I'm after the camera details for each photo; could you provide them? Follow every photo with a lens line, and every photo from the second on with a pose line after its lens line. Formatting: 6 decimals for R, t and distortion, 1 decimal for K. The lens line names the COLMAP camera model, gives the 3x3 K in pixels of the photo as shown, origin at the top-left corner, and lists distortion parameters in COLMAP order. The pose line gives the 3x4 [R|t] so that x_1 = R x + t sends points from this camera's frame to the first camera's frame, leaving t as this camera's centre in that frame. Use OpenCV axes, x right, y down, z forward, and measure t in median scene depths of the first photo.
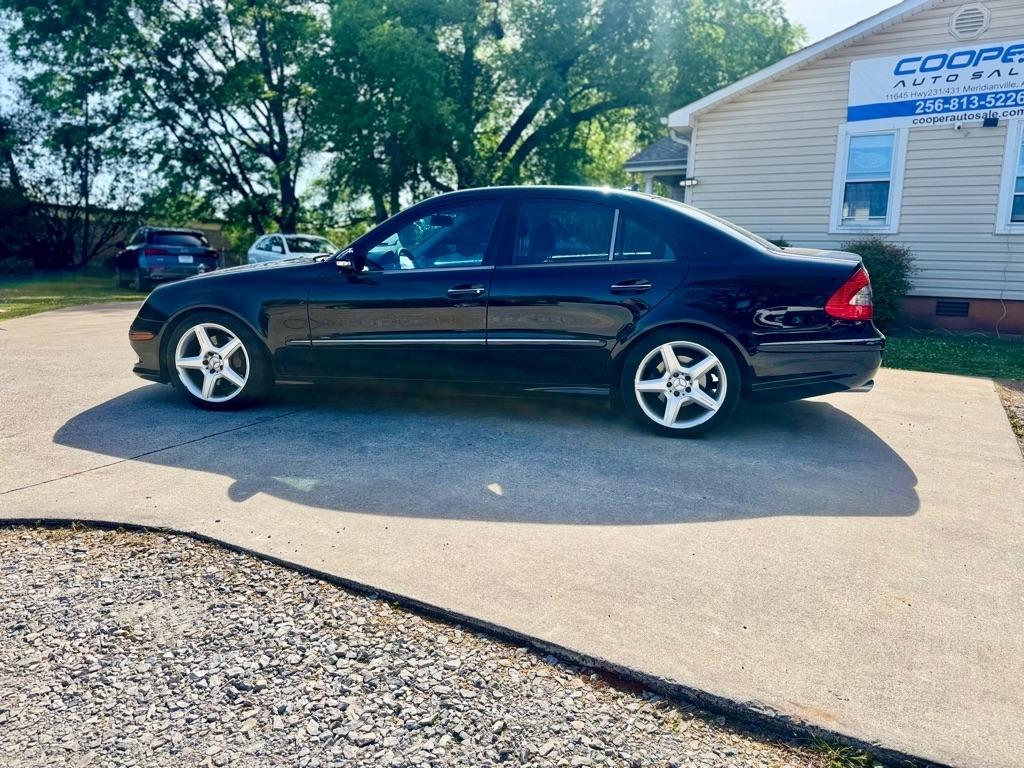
lens RADIAL K [[708.8, 0, 518.8], [0, 708.8, 389.1], [0, 0, 1]] dist [-0.004187, -0.005372]
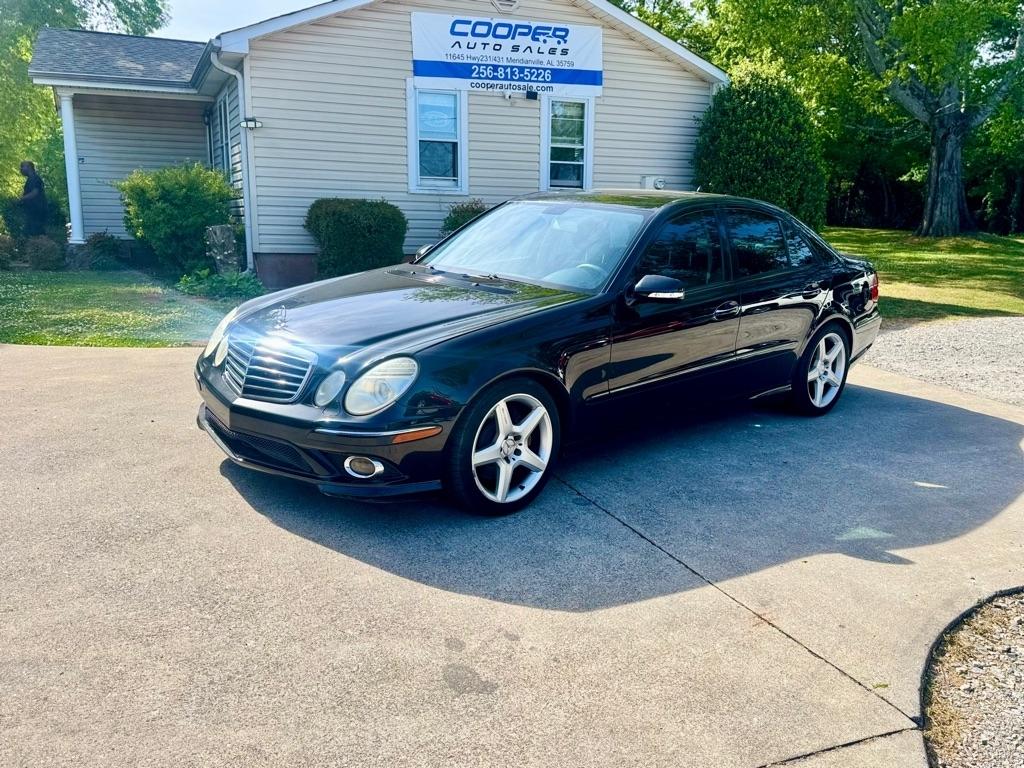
lens RADIAL K [[865.7, 0, 515.0], [0, 865.7, 373.7], [0, 0, 1]] dist [0.095311, -0.149211]
pose [[0.594784, -0.161403, 0.787516, -0.476410], [0.136354, 0.985697, 0.099038, -0.084442], [-0.792237, 0.048475, 0.608285, 0.204634]]
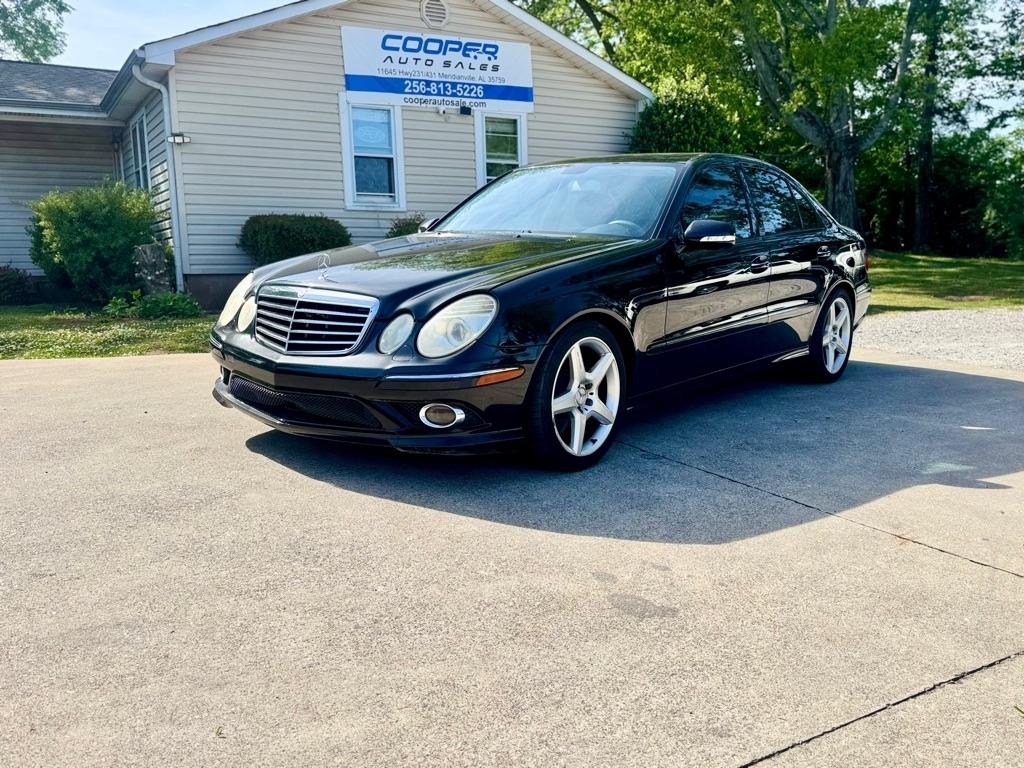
lens RADIAL K [[865.7, 0, 511.8], [0, 865.7, 378.6], [0, 0, 1]] dist [0.095311, -0.149211]
pose [[0.497045, -0.151861, 0.854333, -0.498502], [0.175379, 0.981829, 0.072490, -0.053238], [-0.849817, 0.113801, 0.514646, 0.280344]]
